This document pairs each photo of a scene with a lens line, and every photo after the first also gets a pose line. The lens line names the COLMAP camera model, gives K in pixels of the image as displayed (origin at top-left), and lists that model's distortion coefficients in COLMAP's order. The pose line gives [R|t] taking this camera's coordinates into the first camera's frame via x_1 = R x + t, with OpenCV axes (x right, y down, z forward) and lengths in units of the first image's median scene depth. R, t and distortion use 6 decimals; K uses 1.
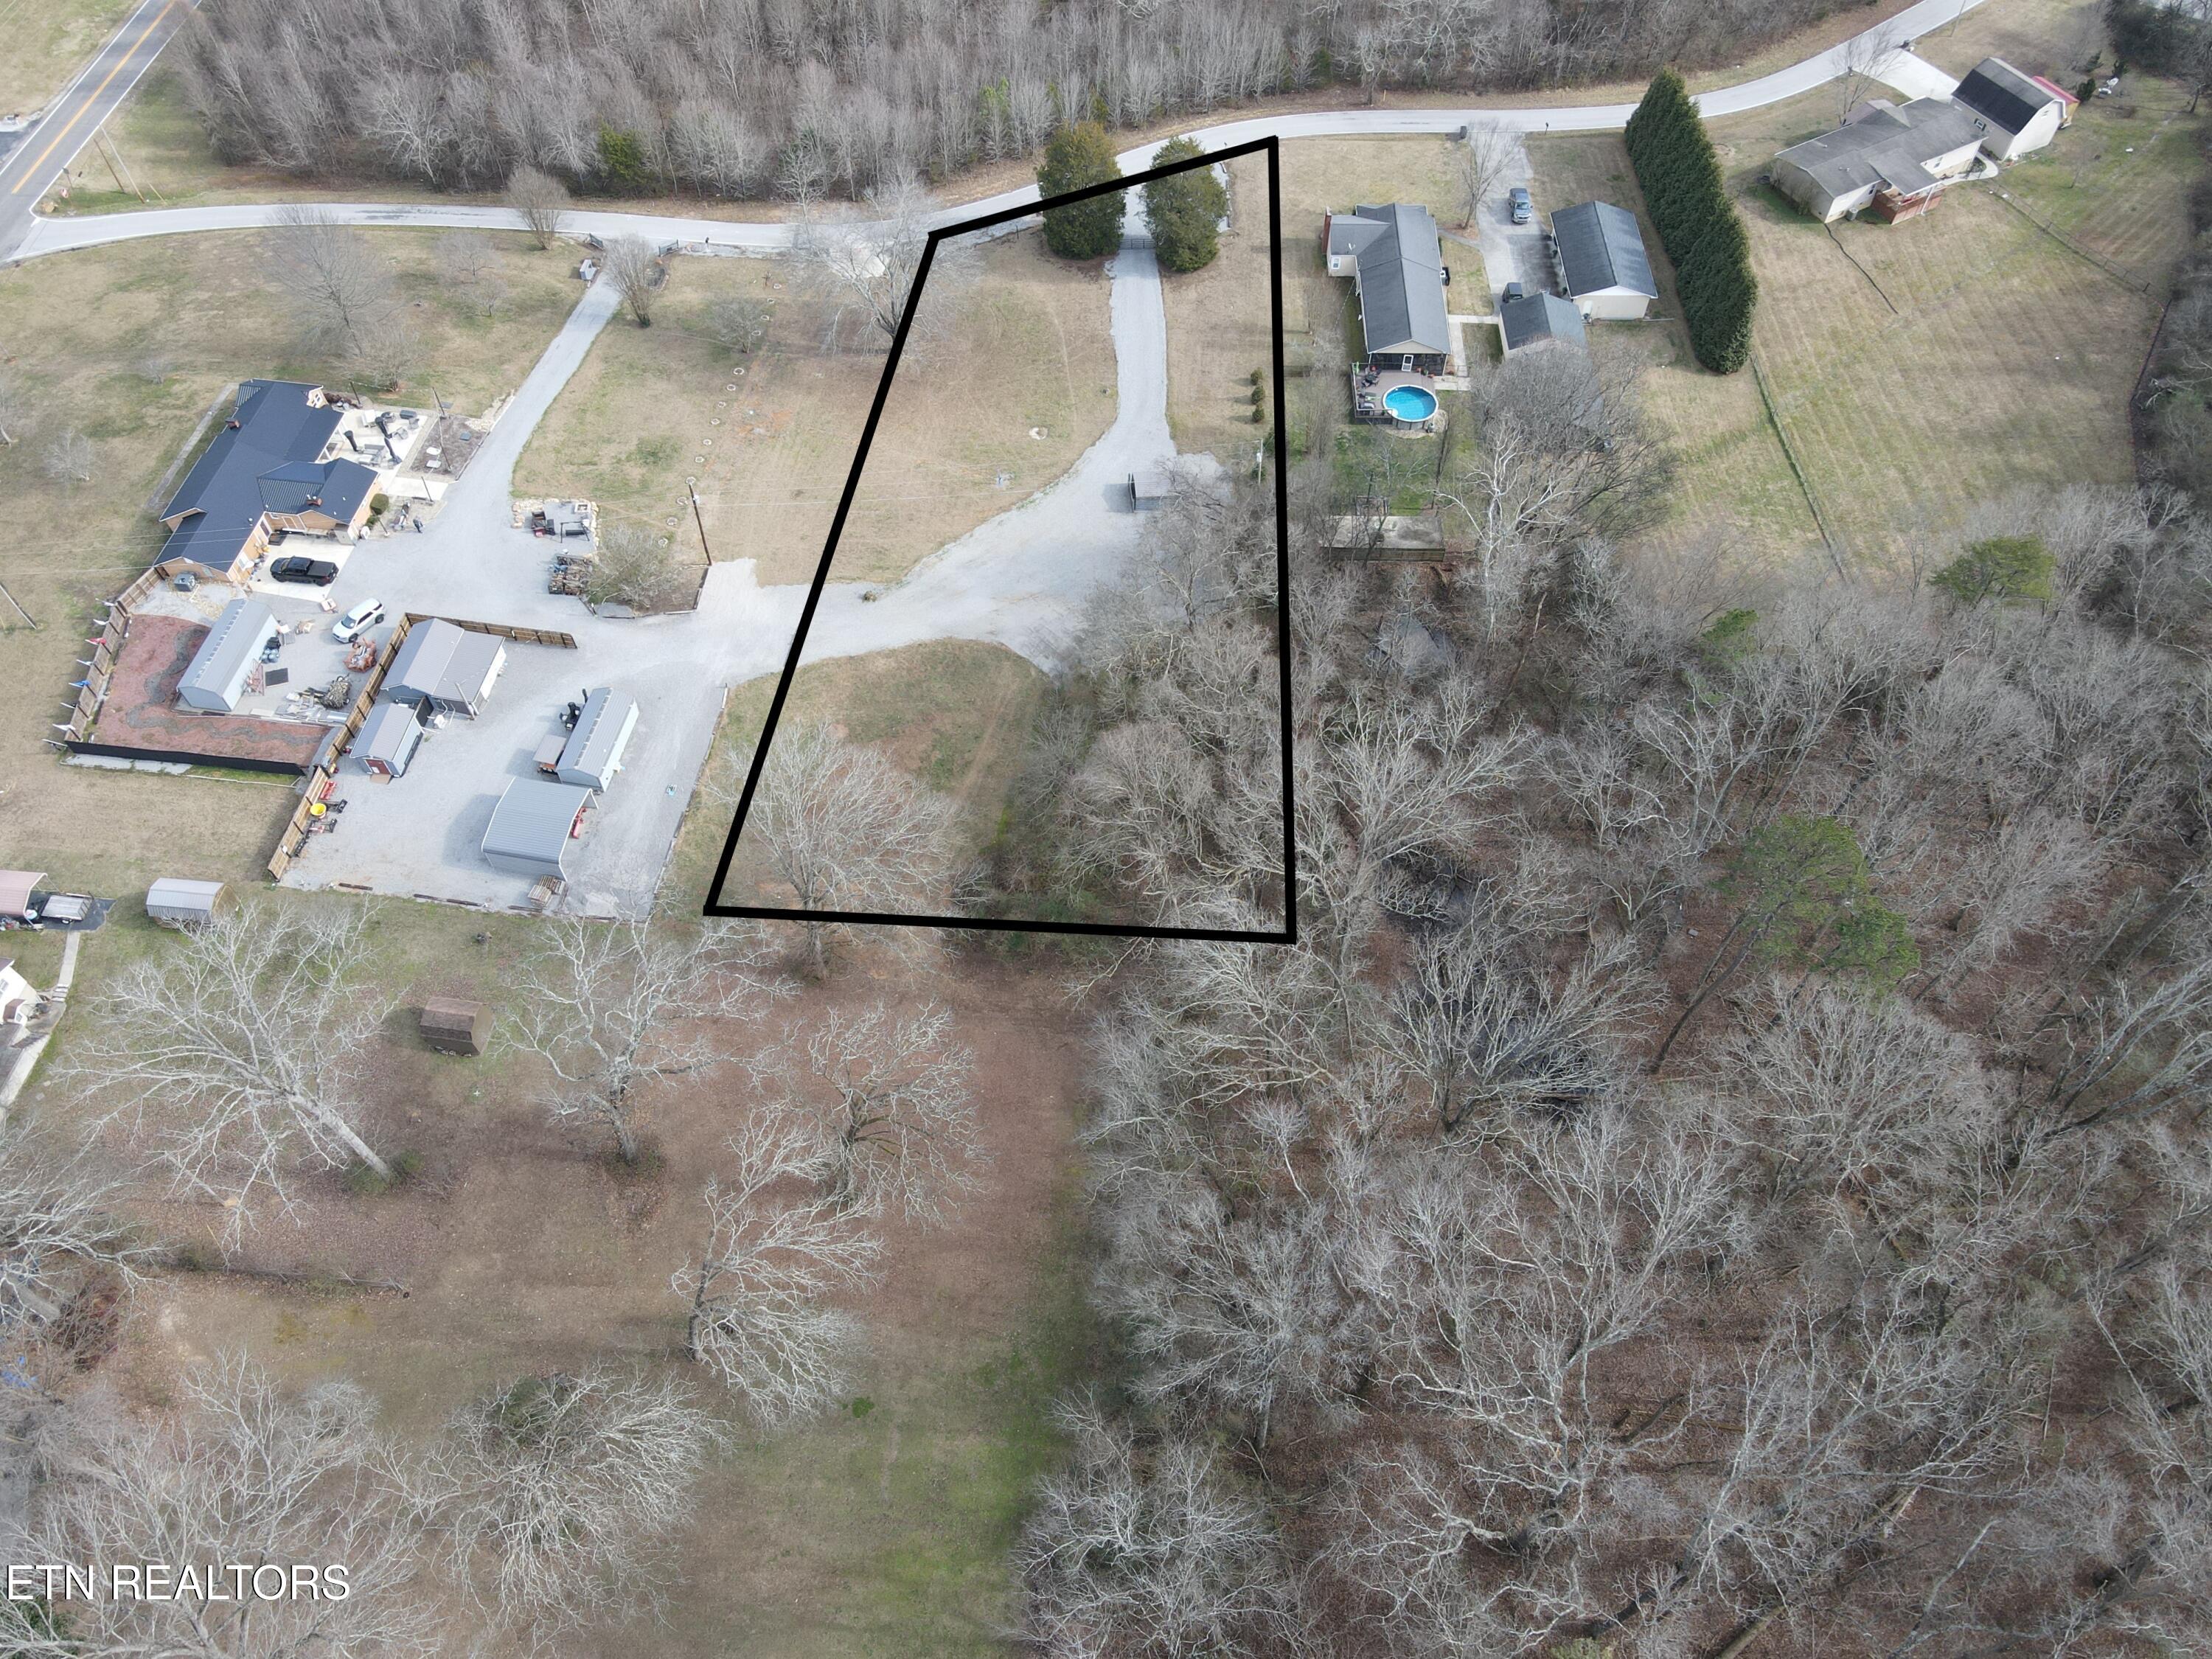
lens RADIAL K [[1602.1, 0, 1091.4], [0, 1602.1, 827.1], [0, 0, 1]] dist [0.017517, 0.002819]
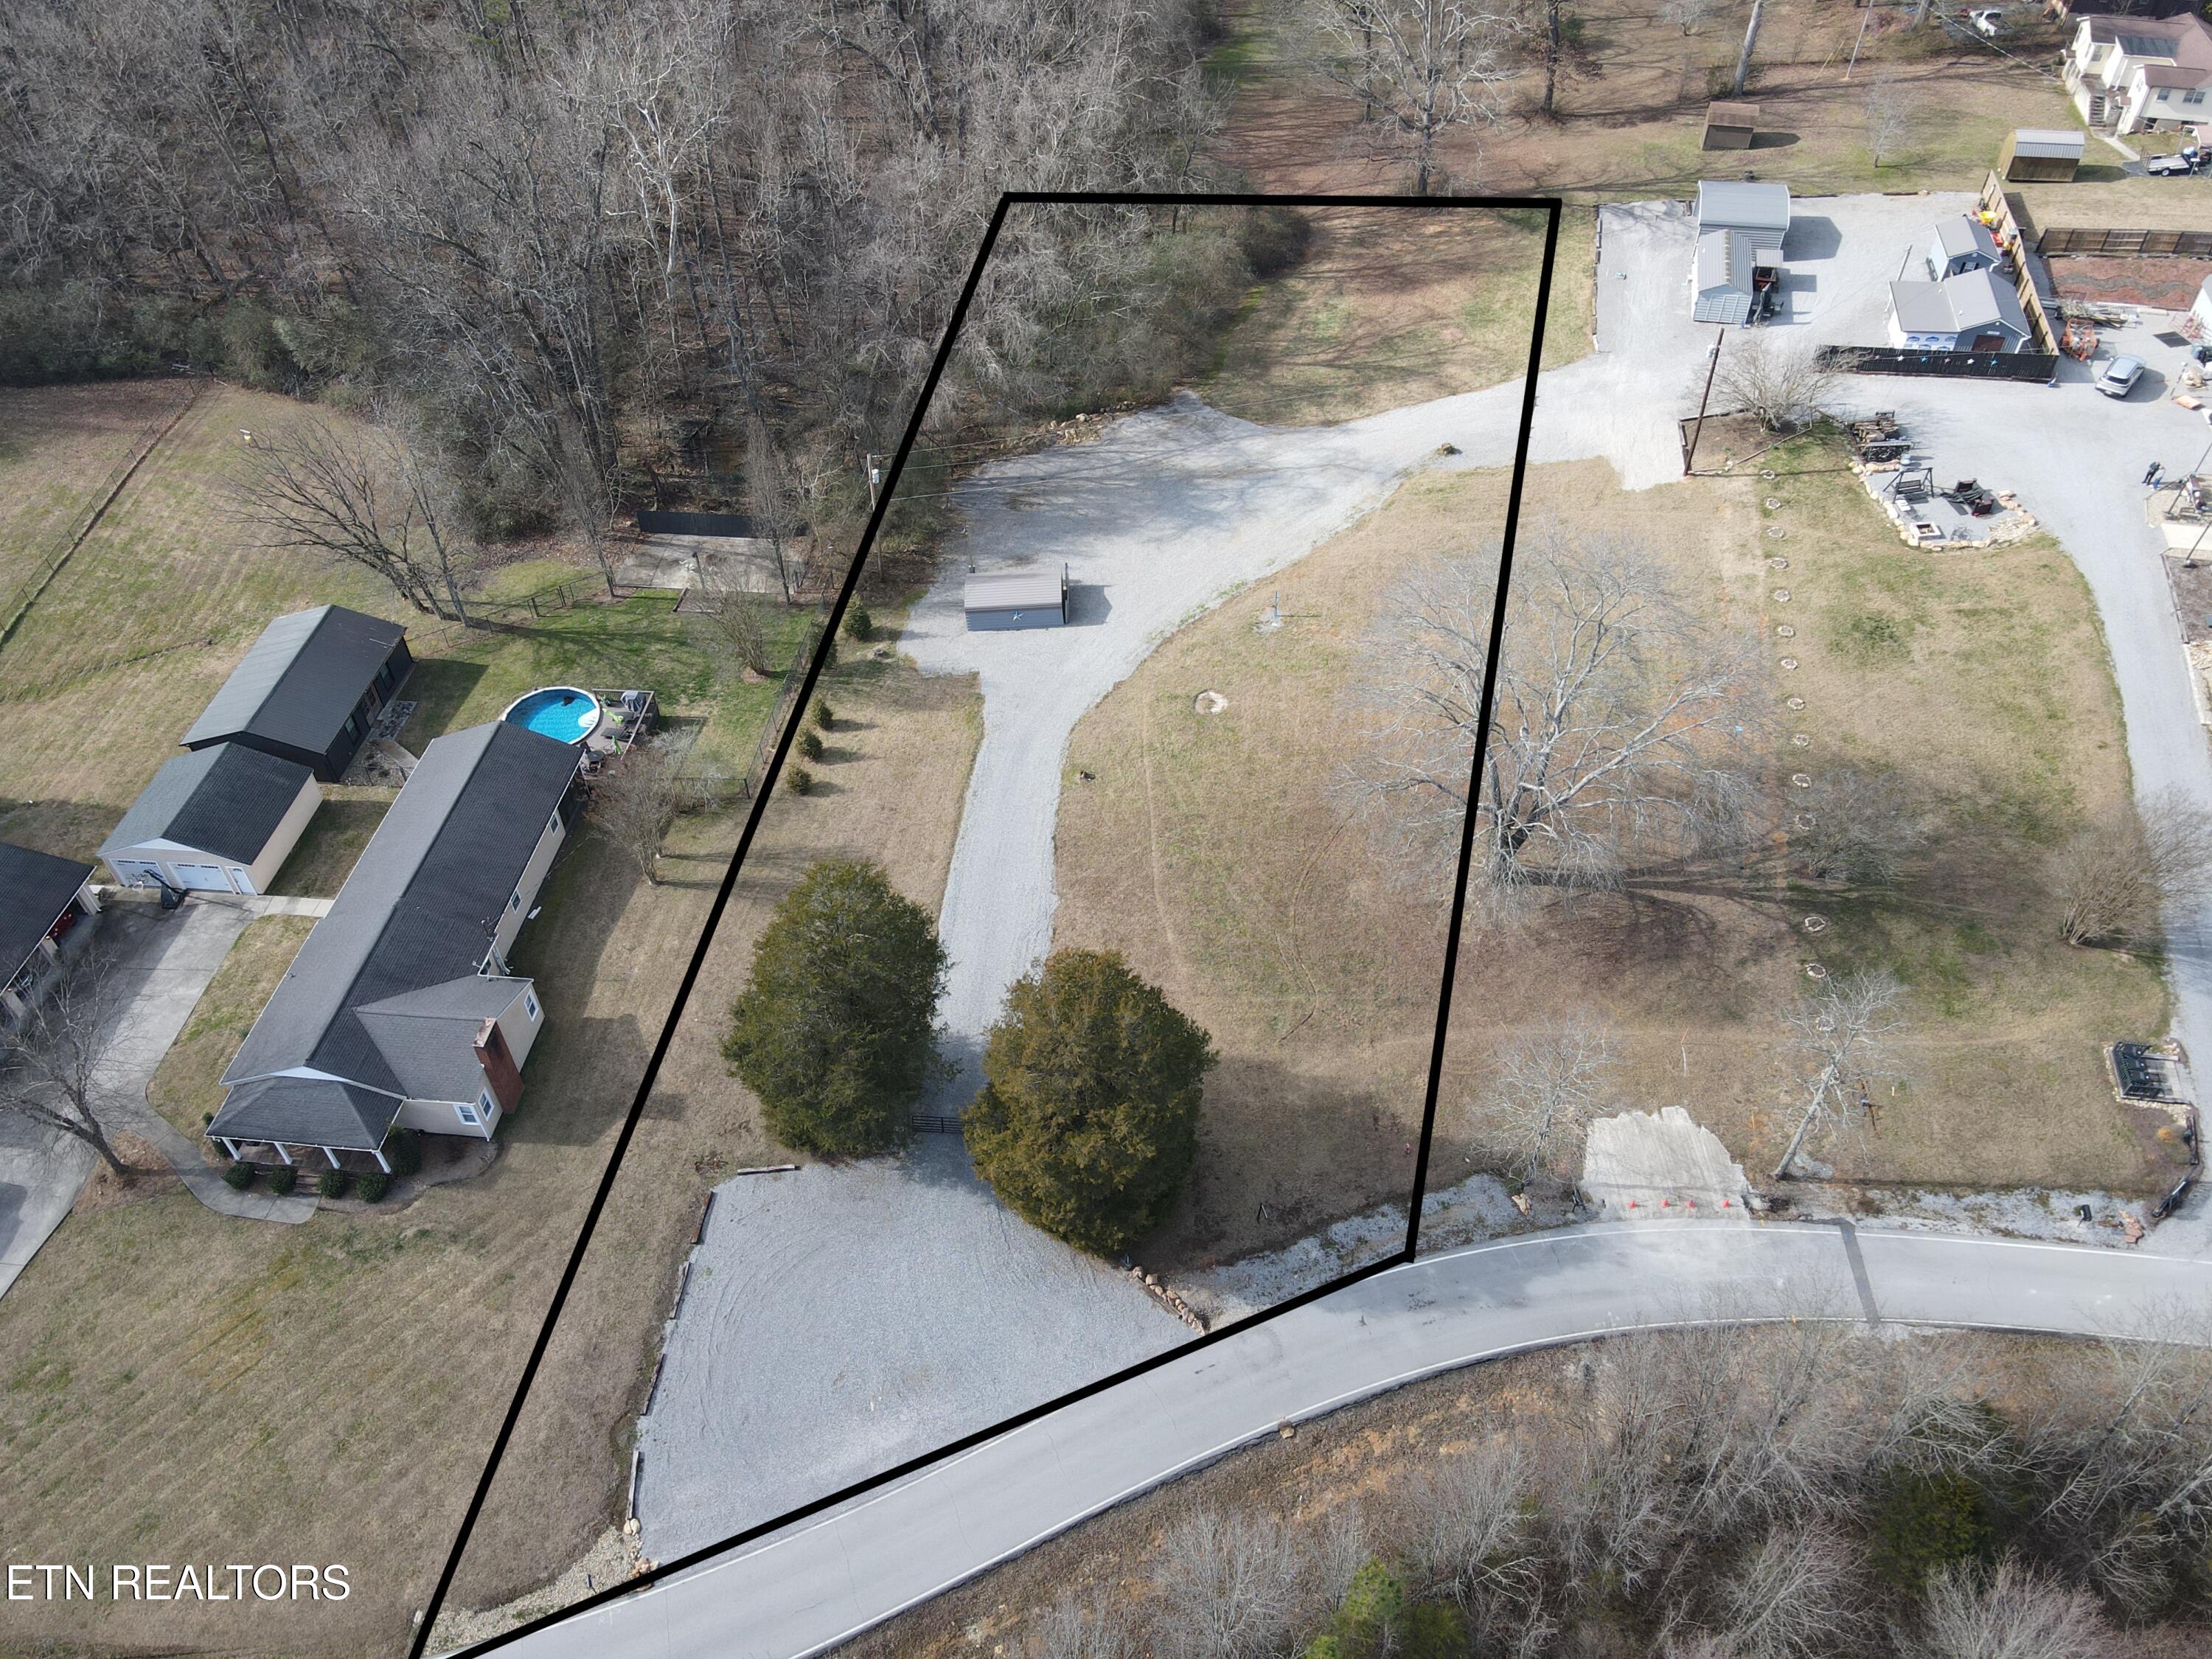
lens RADIAL K [[1602.1, 0, 1099.0], [0, 1602.1, 829.4], [0, 0, 1]] dist [0.017517, 0.002819]
pose [[-0.996765, -0.041668, 0.068731, -0.034920], [0.075086, -0.177637, 0.981228, -0.839050], [-0.028676, 0.983214, 0.180190, 0.966768]]
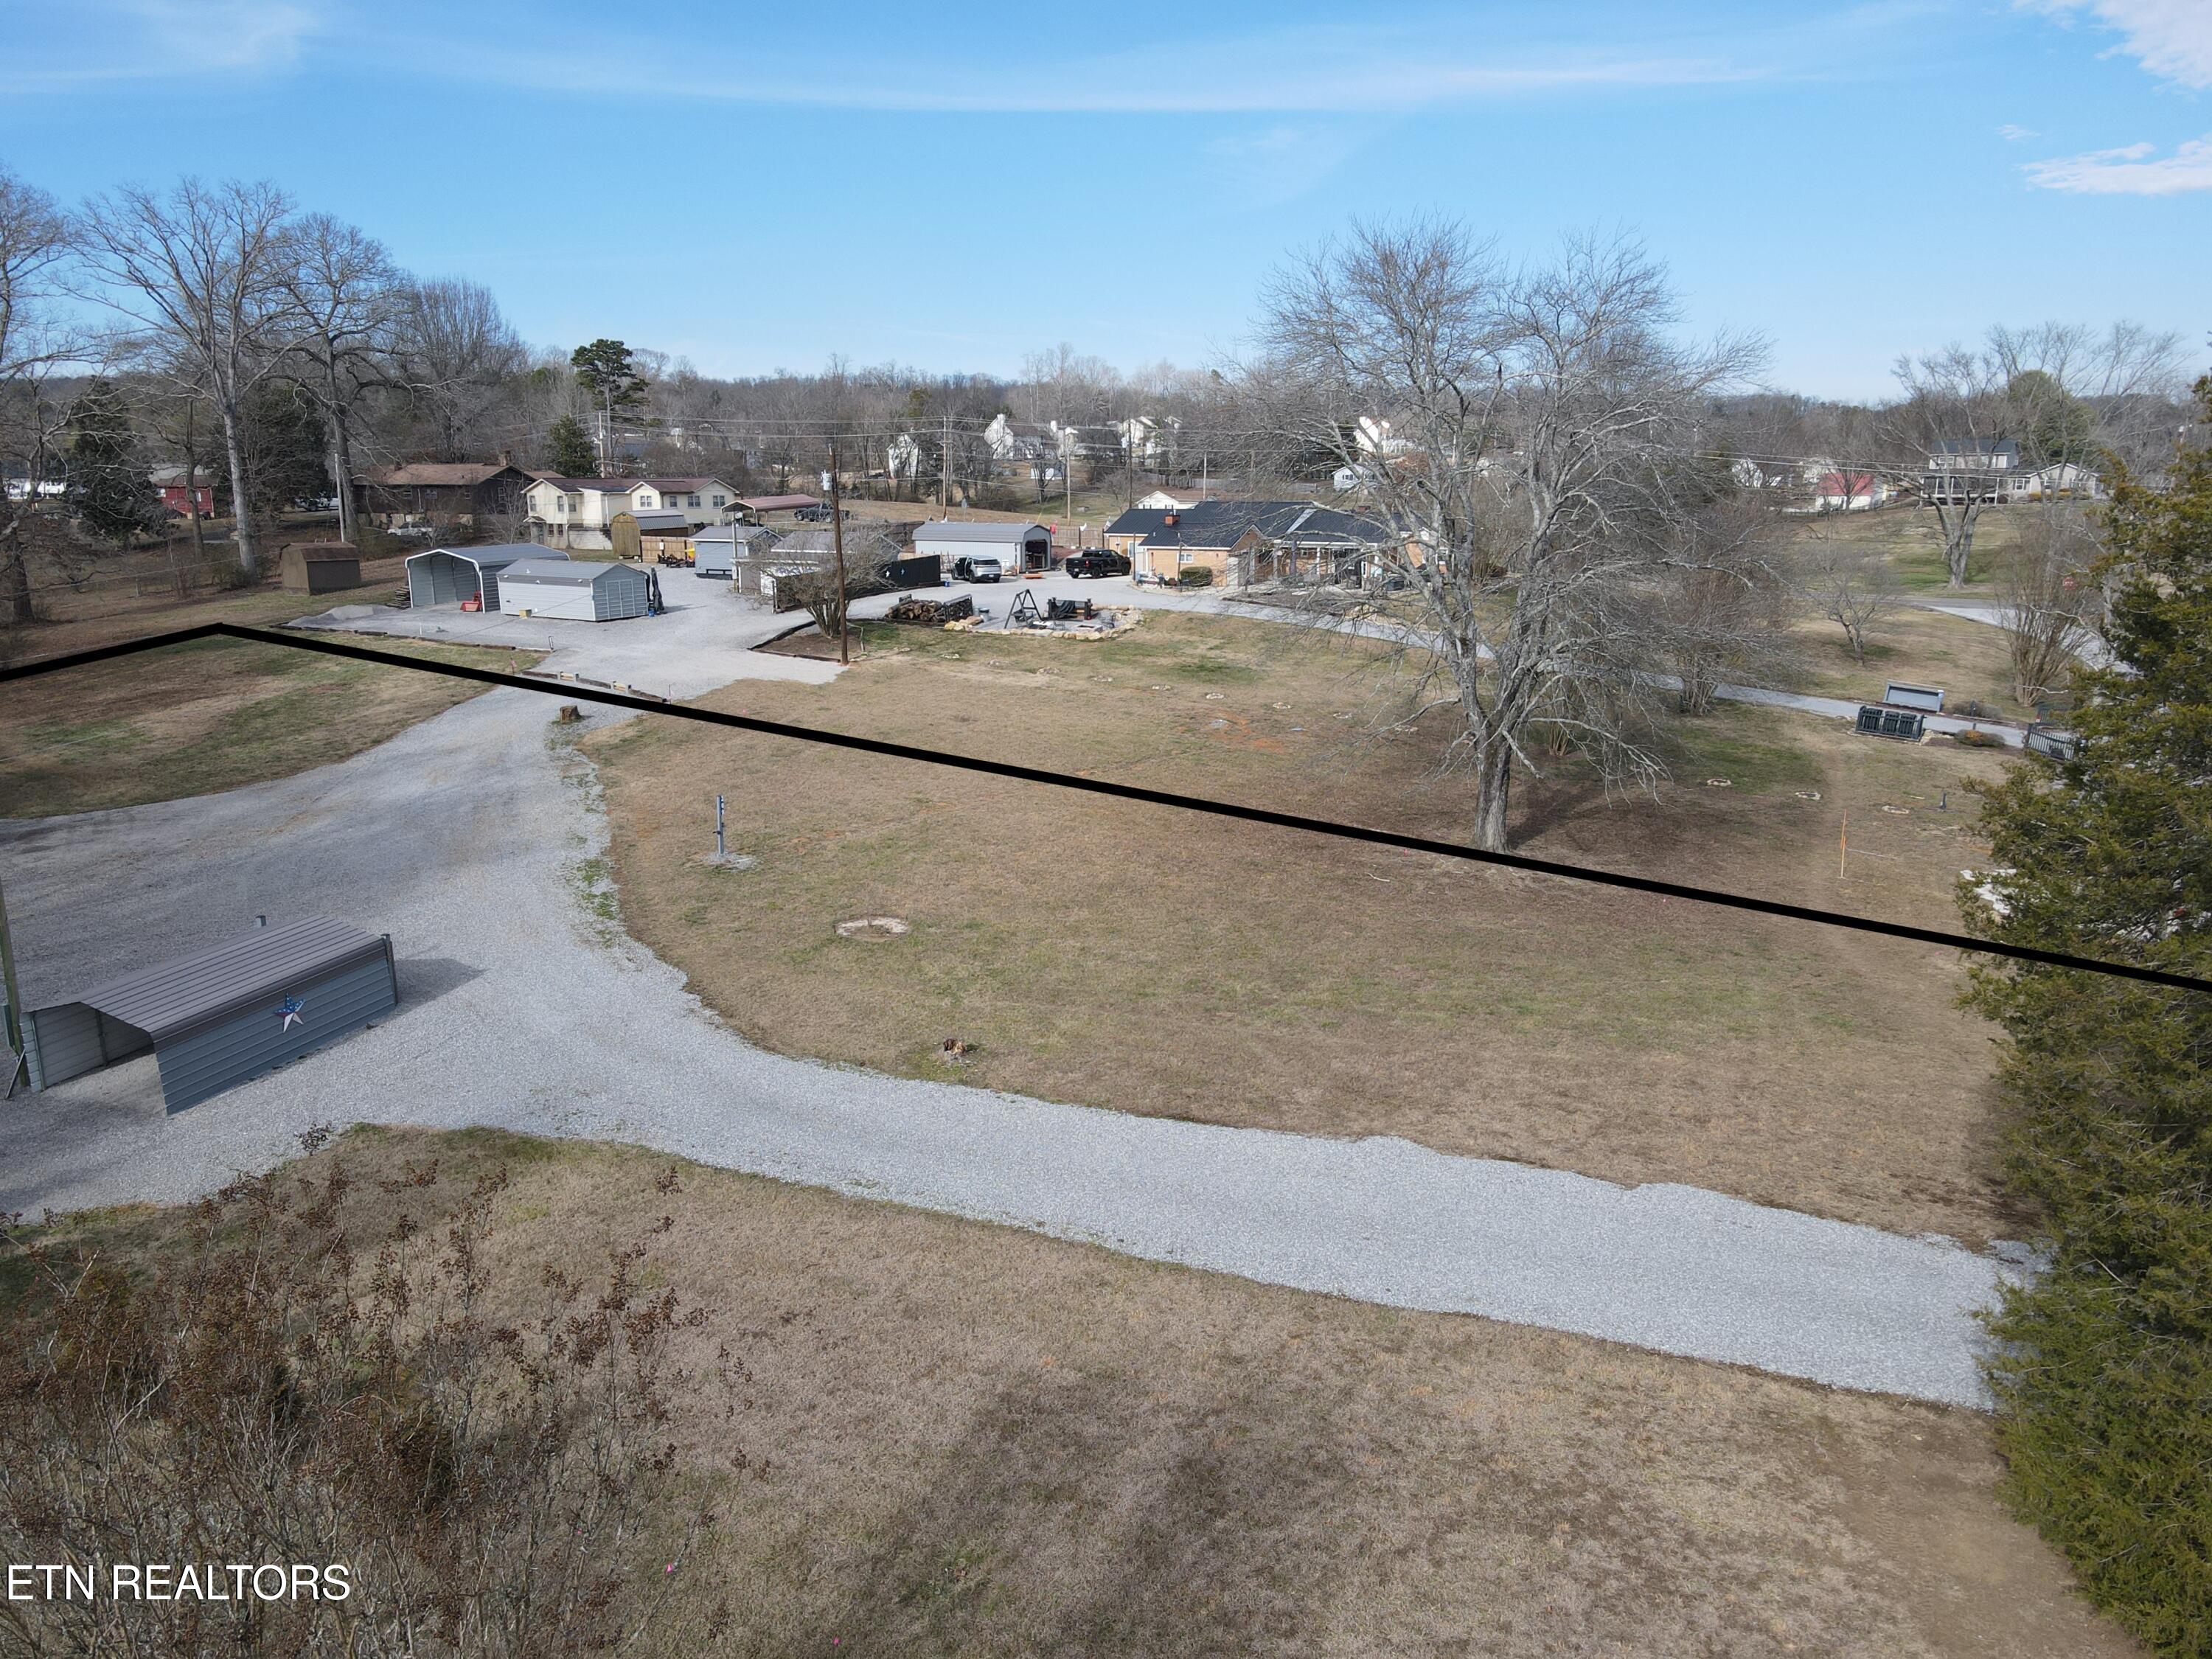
lens RADIAL K [[1602.1, 0, 1084.8], [0, 1602.1, 843.9], [0, 0, 1]] dist [0.017517, 0.002819]
pose [[-0.436773, 0.212683, -0.874068, 0.181735], [-0.730847, 0.482621, 0.482639, -0.413468], [0.524493, 0.849614, -0.055357, 1.047000]]
